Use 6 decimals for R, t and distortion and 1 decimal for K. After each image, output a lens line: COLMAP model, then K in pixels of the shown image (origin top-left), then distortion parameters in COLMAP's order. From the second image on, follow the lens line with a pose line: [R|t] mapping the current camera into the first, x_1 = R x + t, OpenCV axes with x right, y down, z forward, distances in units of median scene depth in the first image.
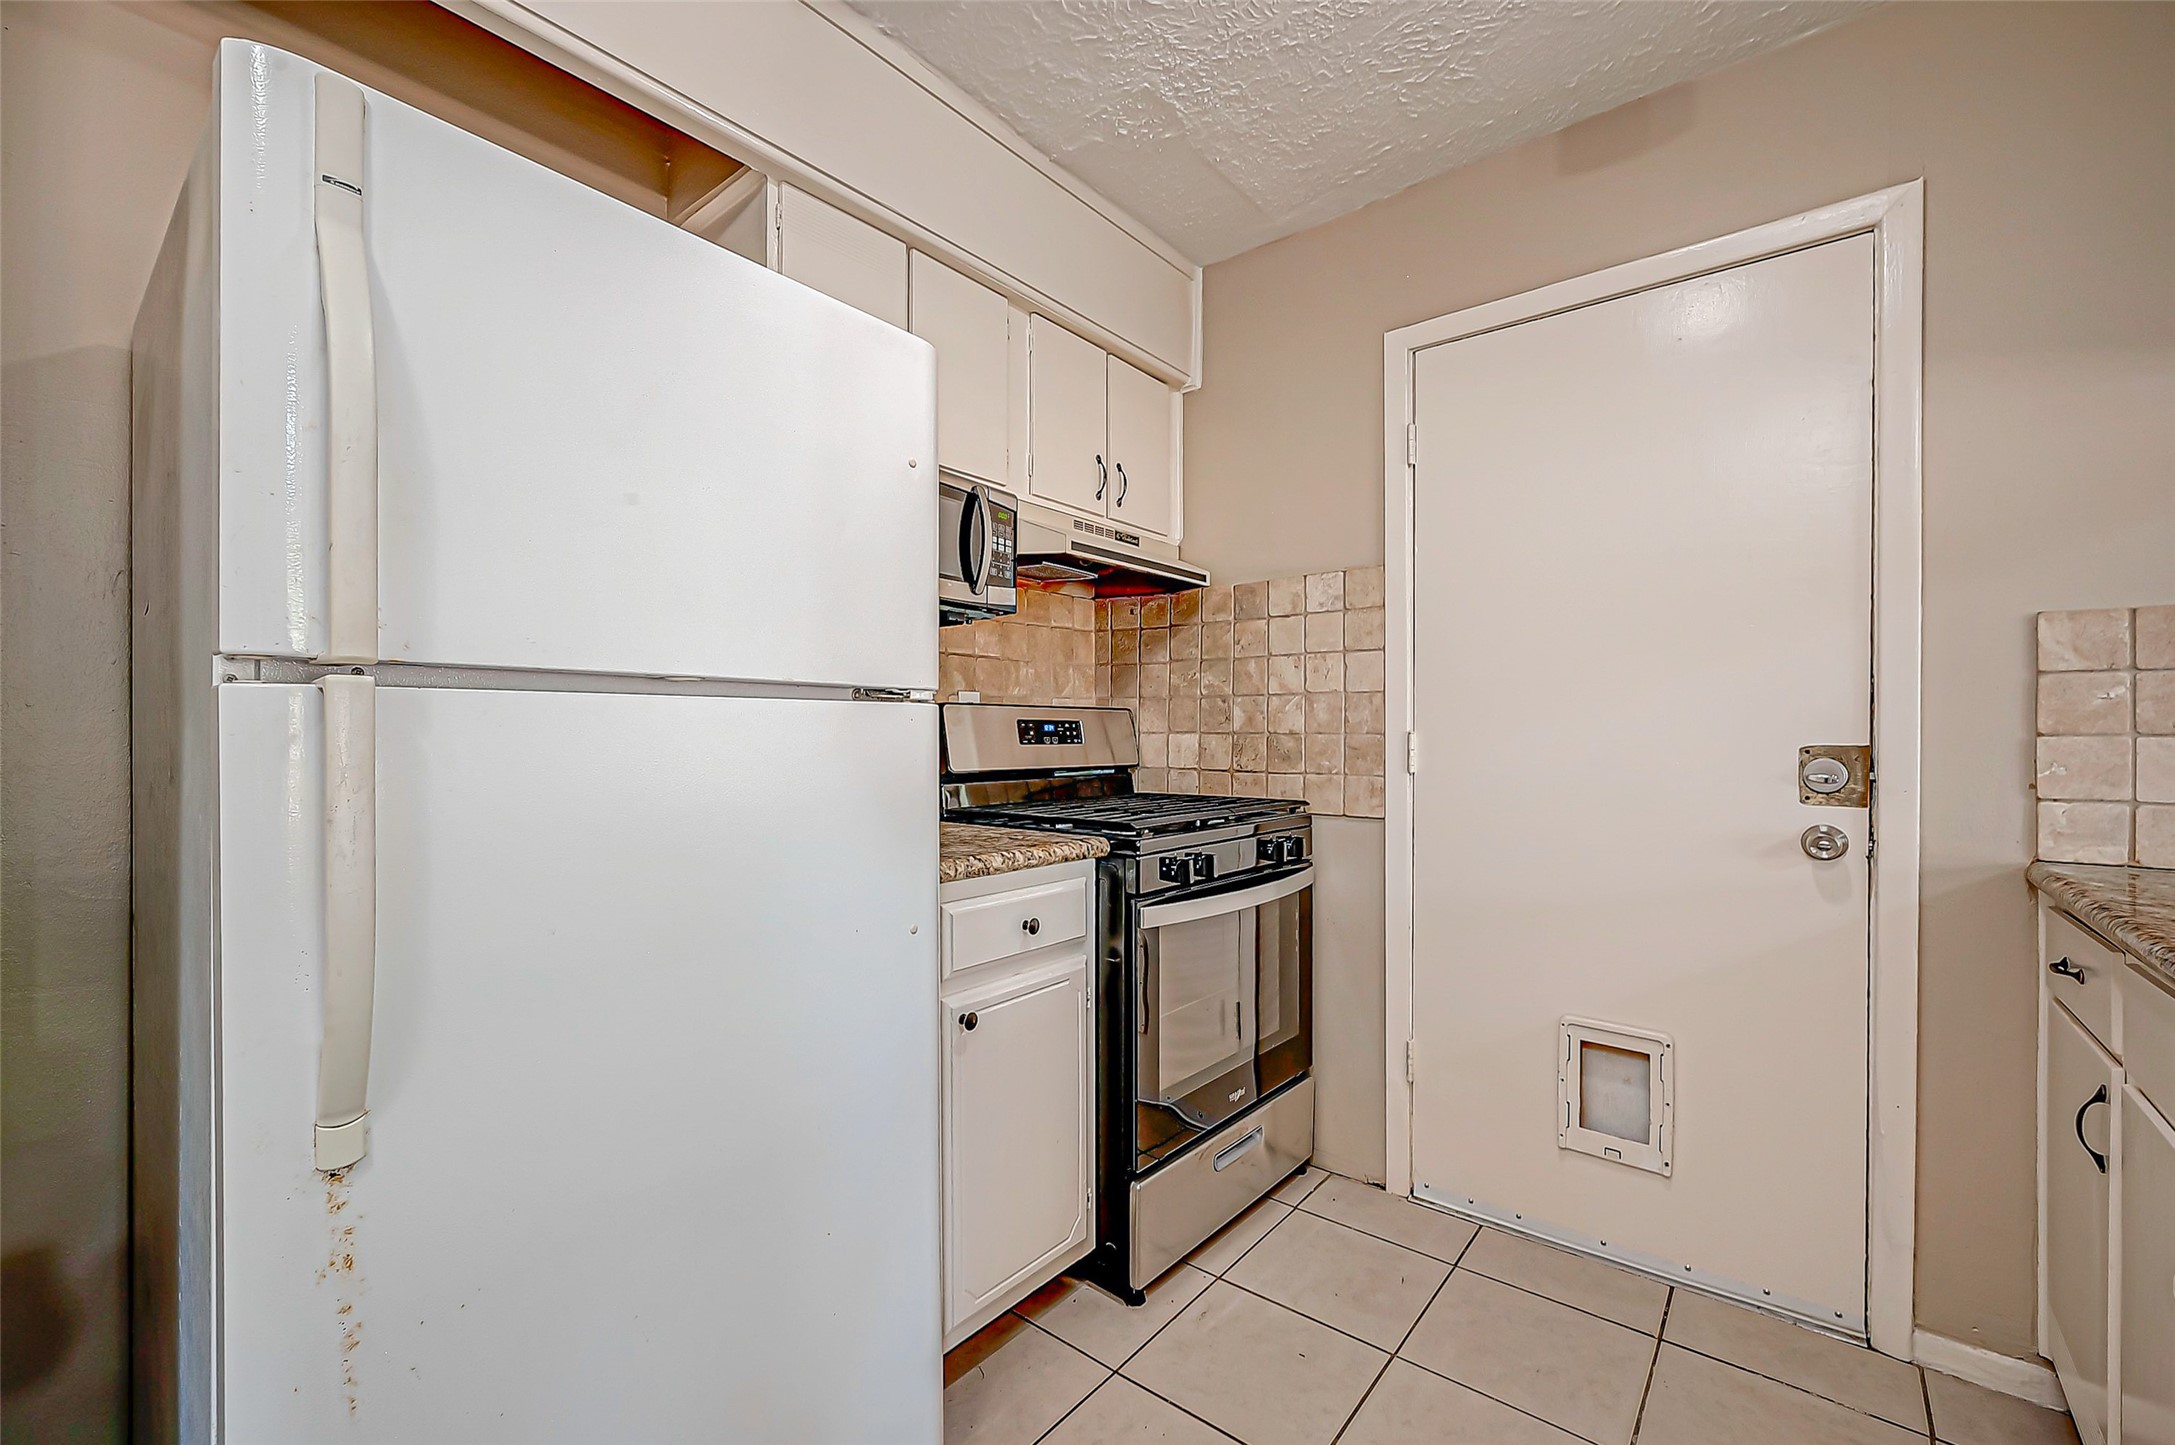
lens RADIAL K [[885.4, 0, 1055.7], [0, 885.4, 732.7], [0, 0, 1]] dist [0.001840, -0.001272]
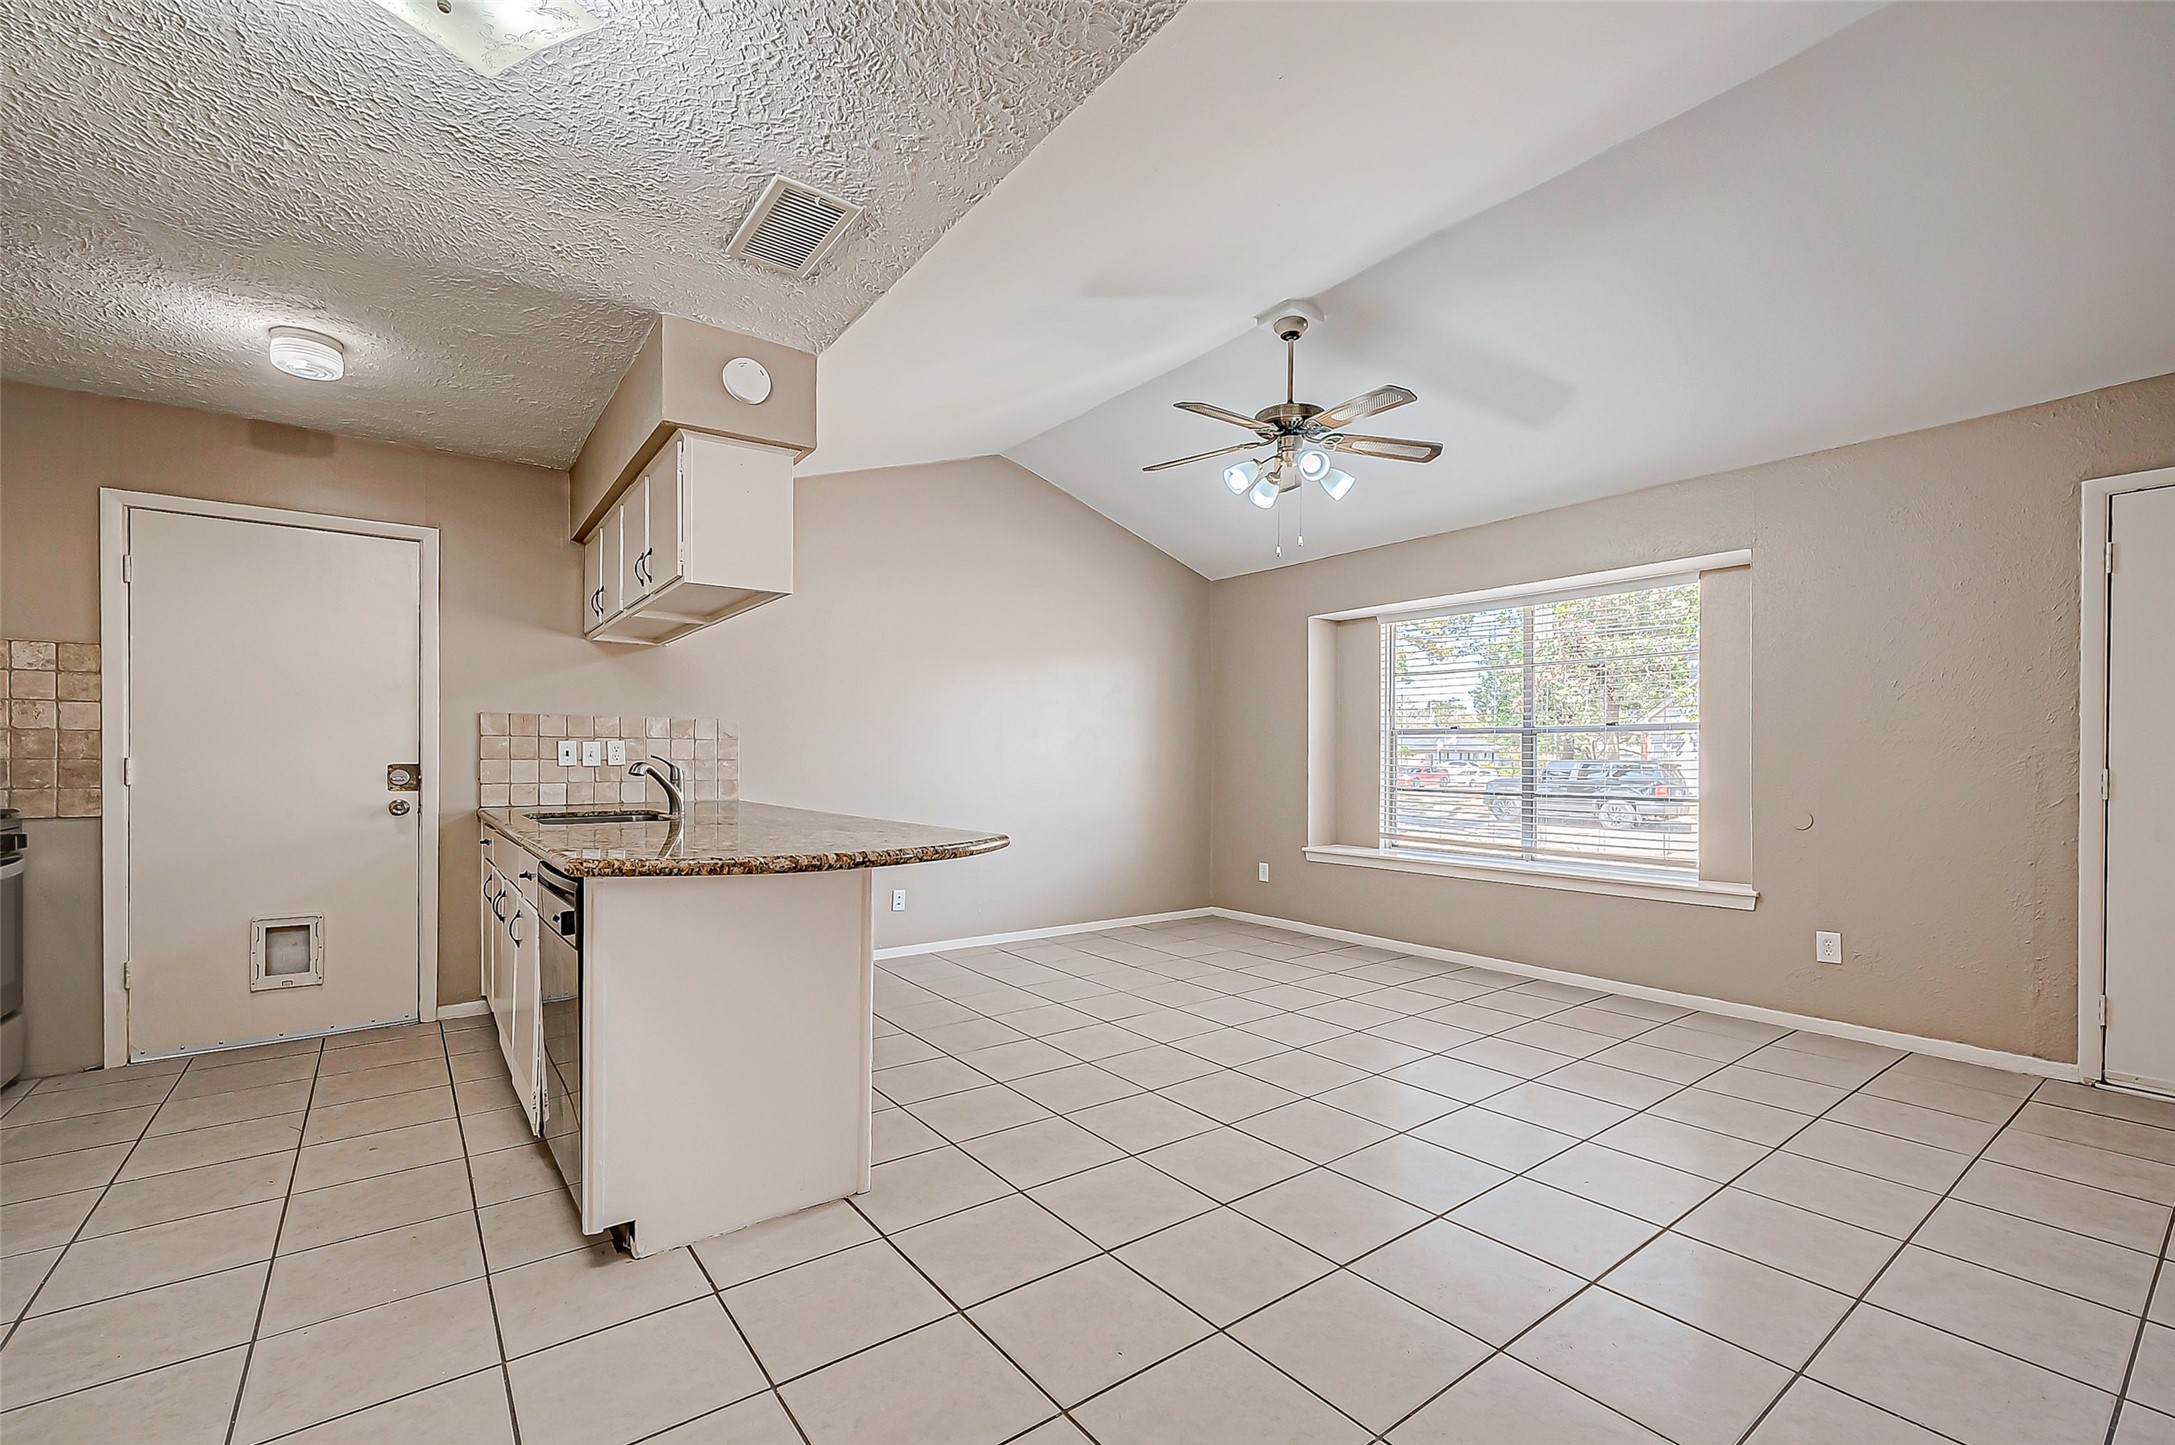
lens RADIAL K [[885.4, 0, 1157.5], [0, 885.4, 758.2], [0, 0, 1]] dist [0.001840, -0.001272]
pose [[0.161499, -0.002353, 0.986870, -0.783939], [-0.000011, 0.999997, 0.002387, -0.004432], [-0.986873, -0.000397, 0.161498, -0.950593]]
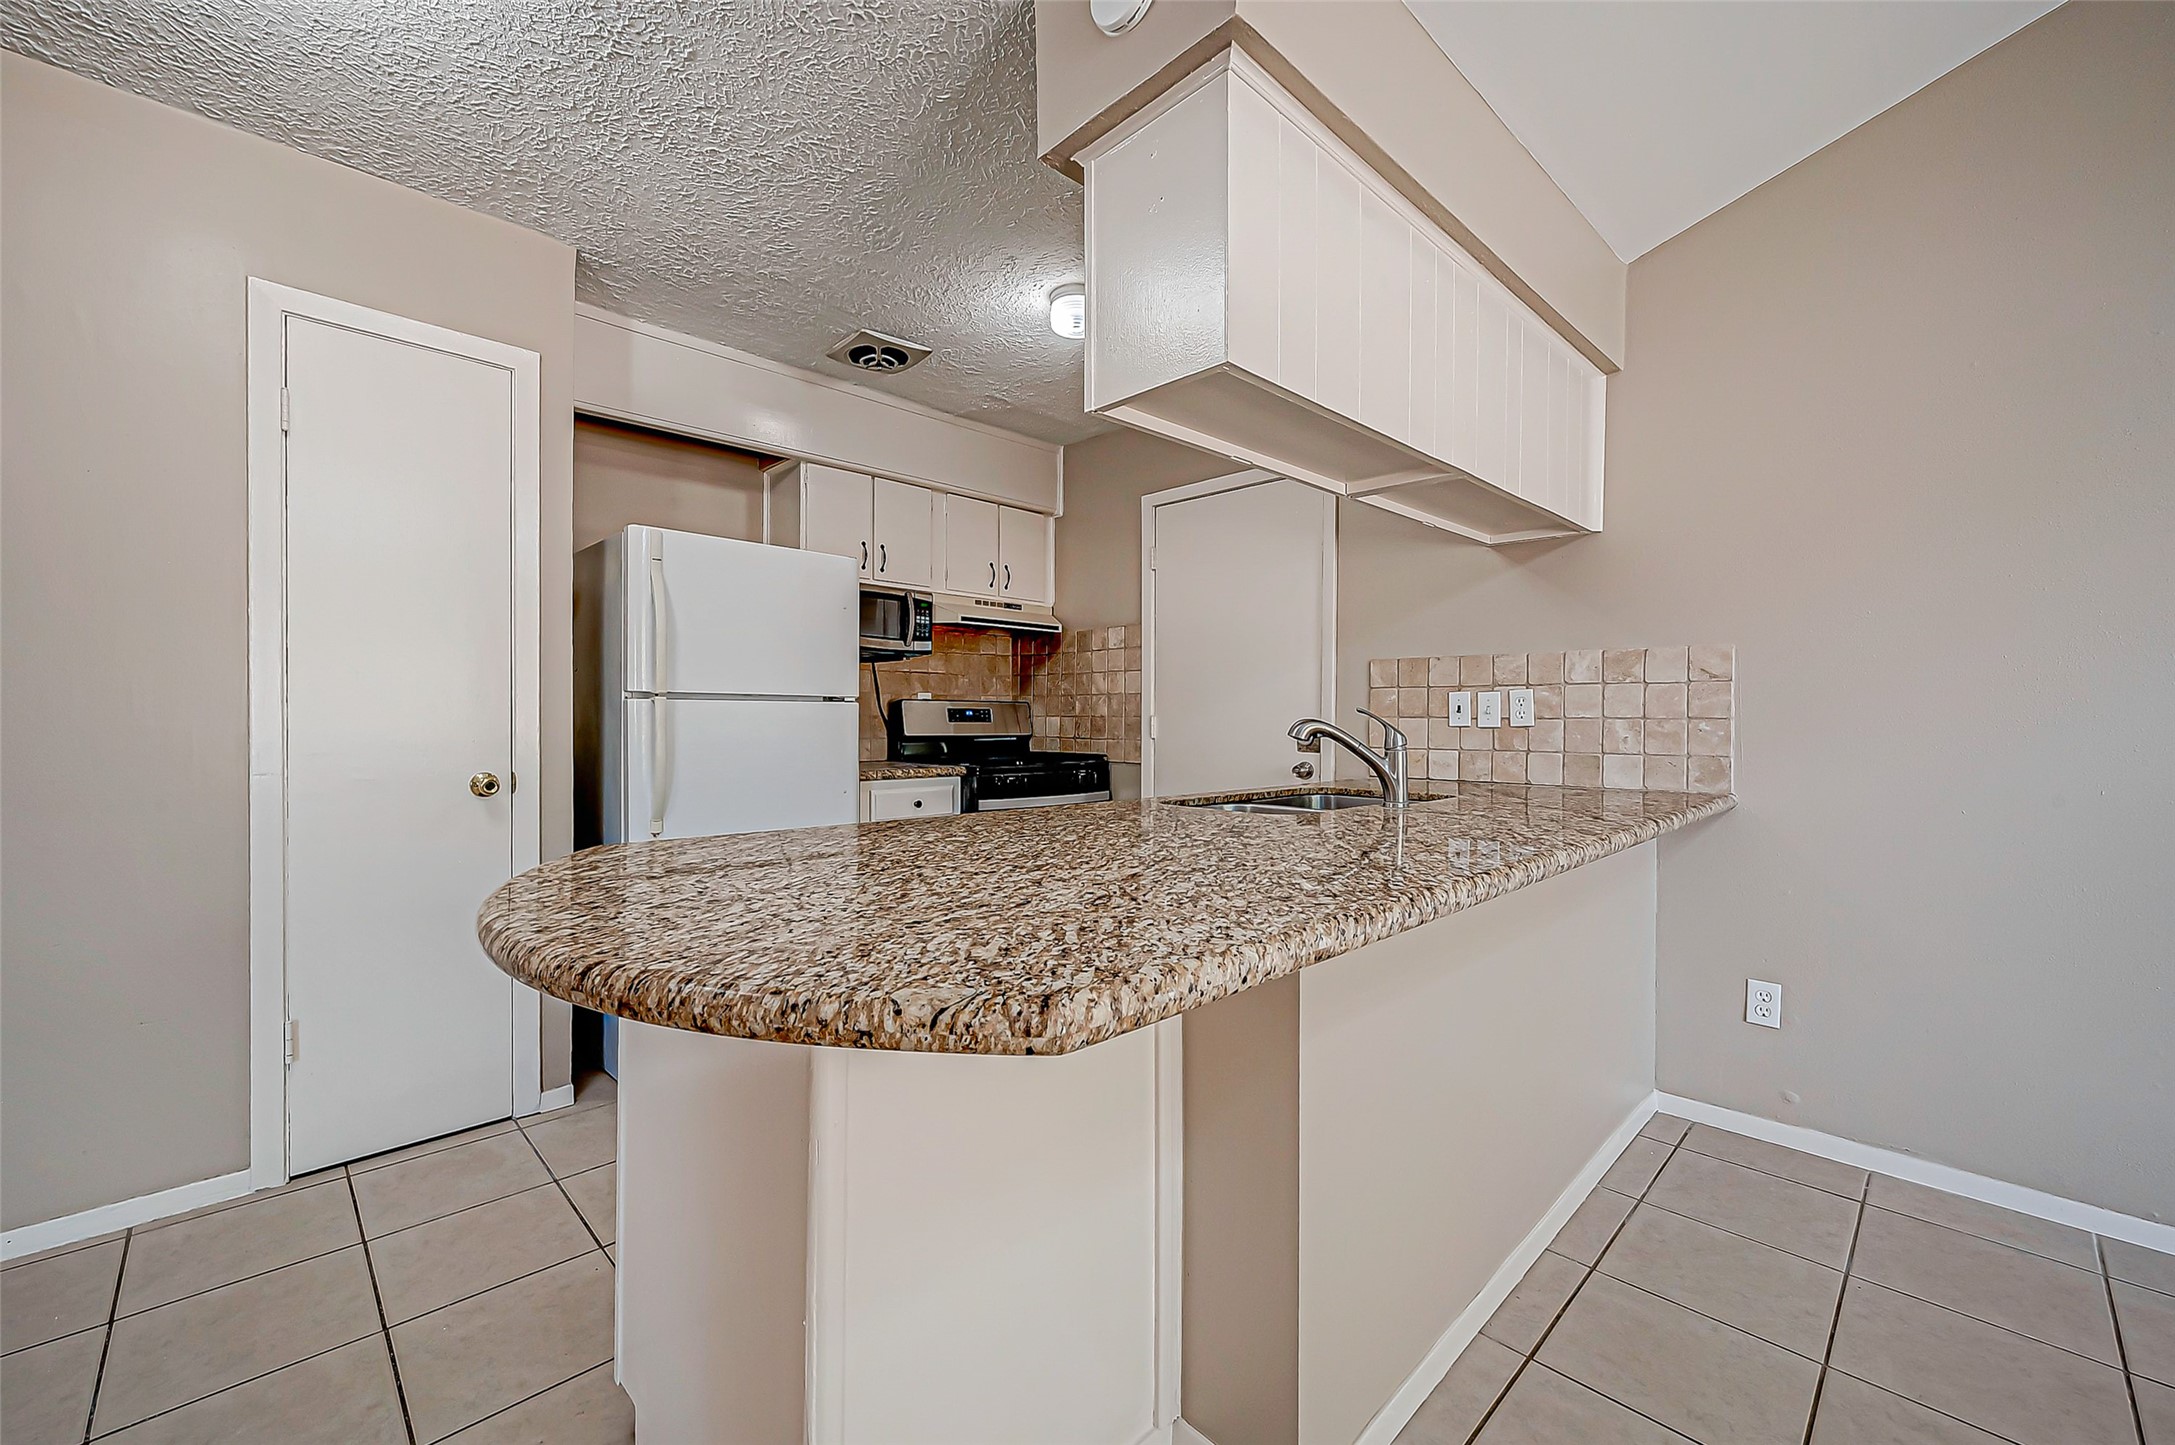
lens RADIAL K [[885.4, 0, 1086.6], [0, 885.4, 723.2], [0, 0, 1]] dist [0.001840, -0.001272]
pose [[0.995858, 0.004102, -0.090832, 0.421685], [-0.003860, 0.999989, 0.002842, 0.009375], [0.090842, -0.002480, 0.995862, -0.813915]]
